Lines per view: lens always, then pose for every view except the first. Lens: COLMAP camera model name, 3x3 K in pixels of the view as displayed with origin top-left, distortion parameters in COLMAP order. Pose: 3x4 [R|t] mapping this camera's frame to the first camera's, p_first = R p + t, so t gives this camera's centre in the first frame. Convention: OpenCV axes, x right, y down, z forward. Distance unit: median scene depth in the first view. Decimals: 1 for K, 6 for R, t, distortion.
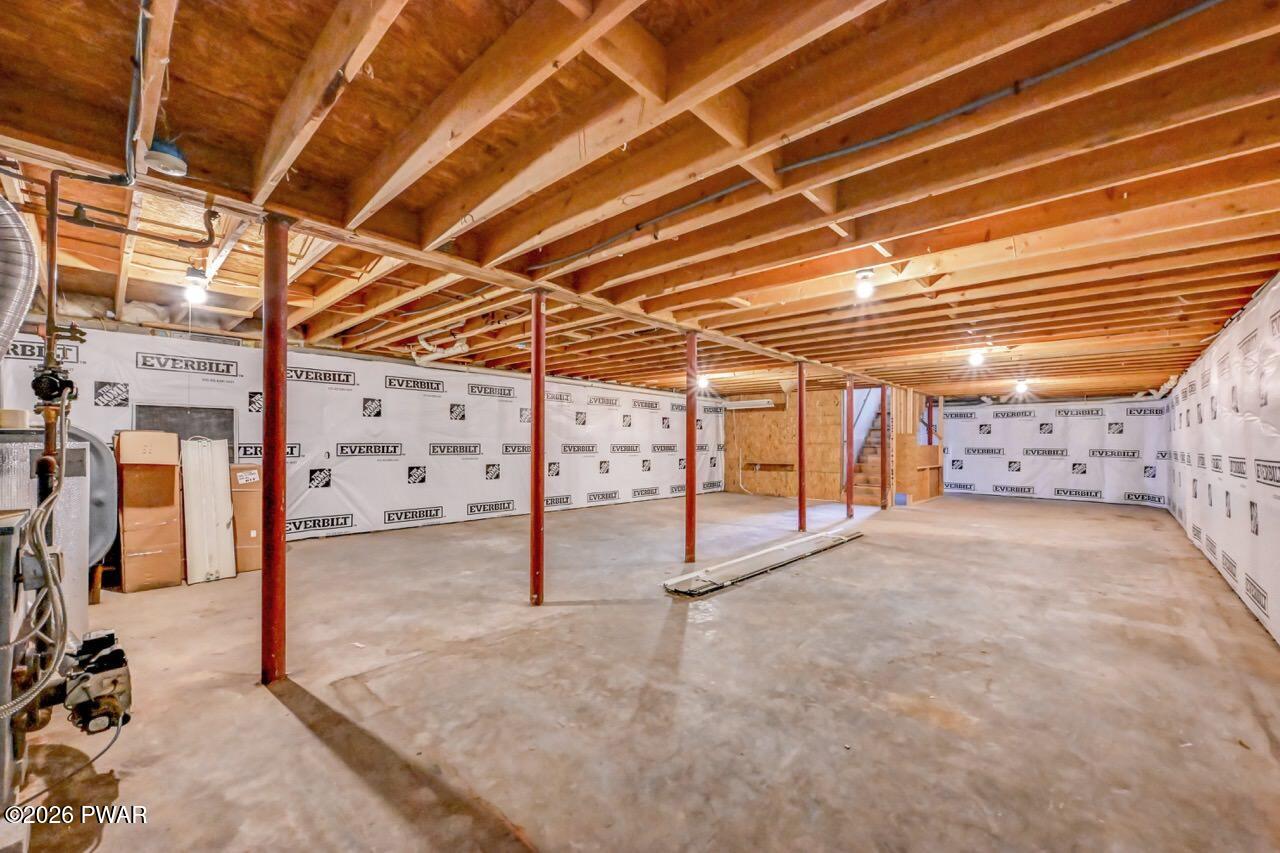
lens RADIAL K [[510.0, 0, 636.0], [0, 510.0, 445.0], [0, 0, 1]] dist [-0.001016, 0.000547]
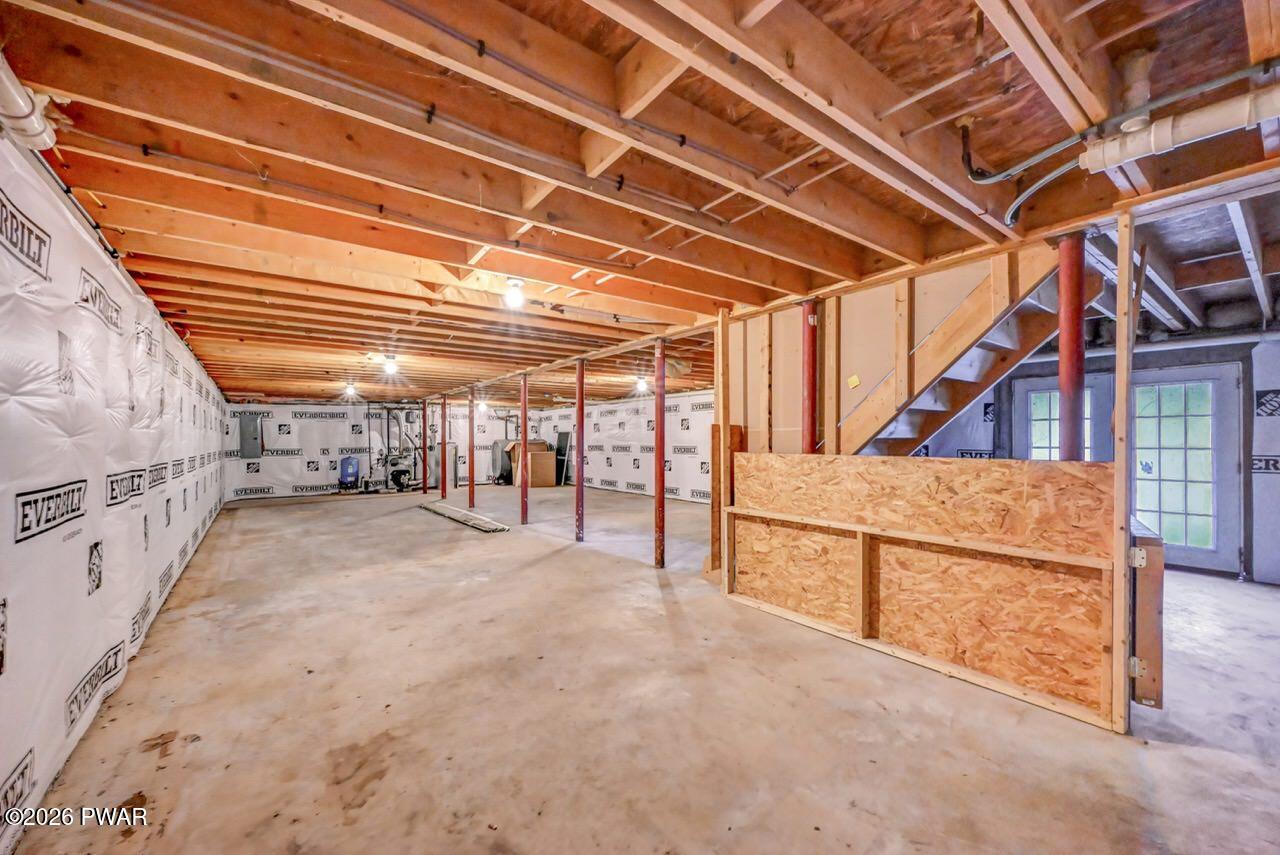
lens RADIAL K [[510.0, 0, 652.2], [0, 510.0, 438.1], [0, 0, 1]] dist [-0.001016, 0.000547]
pose [[-0.167789, -0.021504, -0.985588, 1.190446], [-0.012514, 0.999728, -0.019682, 0.004205], [0.985744, 0.009031, -0.168012, 1.253168]]
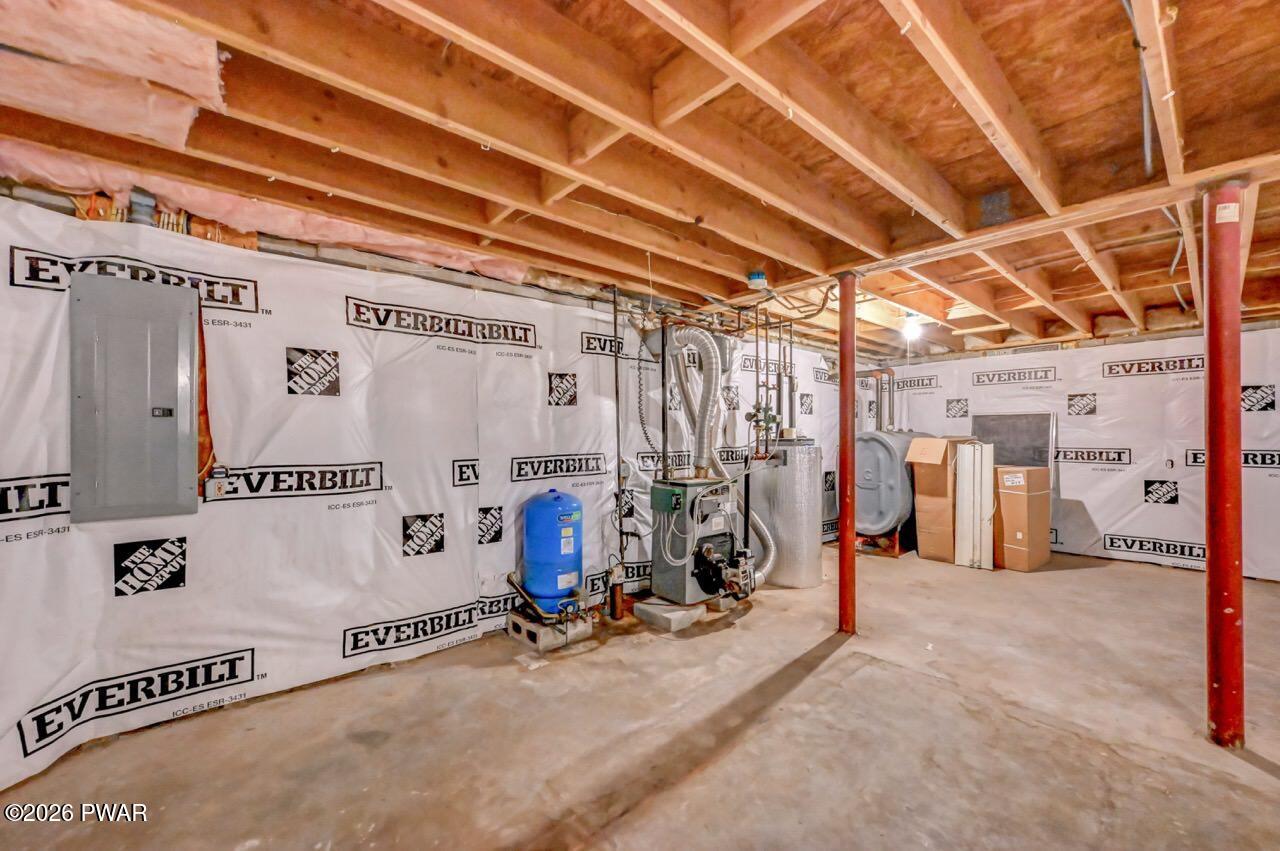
lens RADIAL K [[501.1, 0, 630.2], [0, 501.1, 426.8], [0, 0, 1]] dist [-0.001305, -0.000034]
pose [[-0.115500, -0.033558, -0.992740, 0.478461], [-0.018090, 0.999334, -0.031676, 0.003099], [0.993143, 0.014300, -0.116030, 0.487920]]
